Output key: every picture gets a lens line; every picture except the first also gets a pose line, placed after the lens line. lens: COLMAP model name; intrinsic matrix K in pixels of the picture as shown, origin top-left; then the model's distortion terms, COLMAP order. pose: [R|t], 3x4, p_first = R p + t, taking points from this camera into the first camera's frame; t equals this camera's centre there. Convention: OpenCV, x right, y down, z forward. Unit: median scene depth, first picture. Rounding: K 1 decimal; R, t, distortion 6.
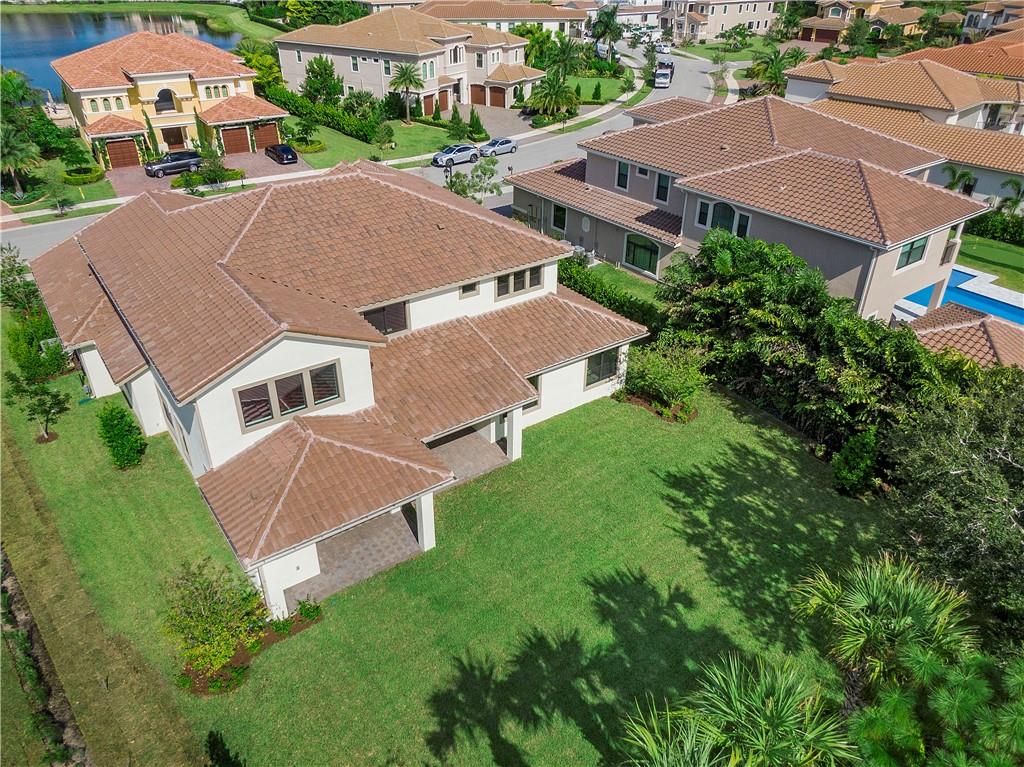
lens RADIAL K [[724.0, 0, 512.0], [0, 724.0, 383.5], [0, 0, 1]] dist [0.086223, -0.093186]
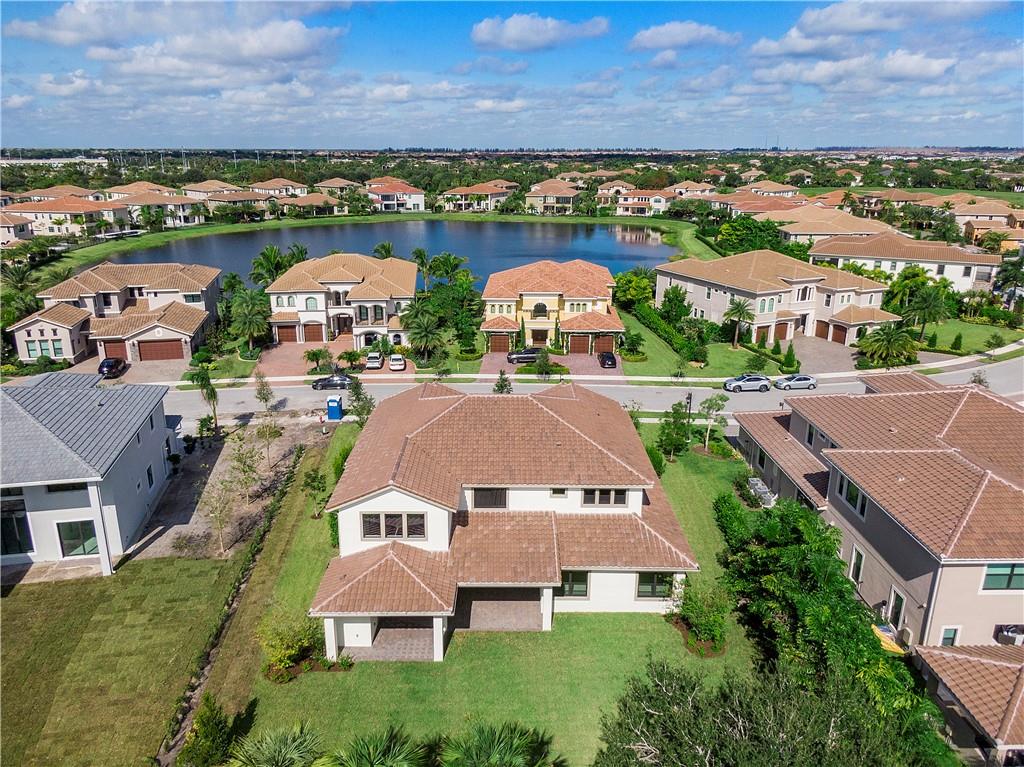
lens RADIAL K [[732.4, 0, 504.7], [0, 732.4, 382.0], [0, 0, 1]] dist [0.090619, -0.139261]
pose [[0.813976, 0.168790, -0.555836, 0.255780], [-0.298652, 0.942309, -0.151202, -0.038242], [0.498248, 0.289076, 0.817426, -0.097593]]
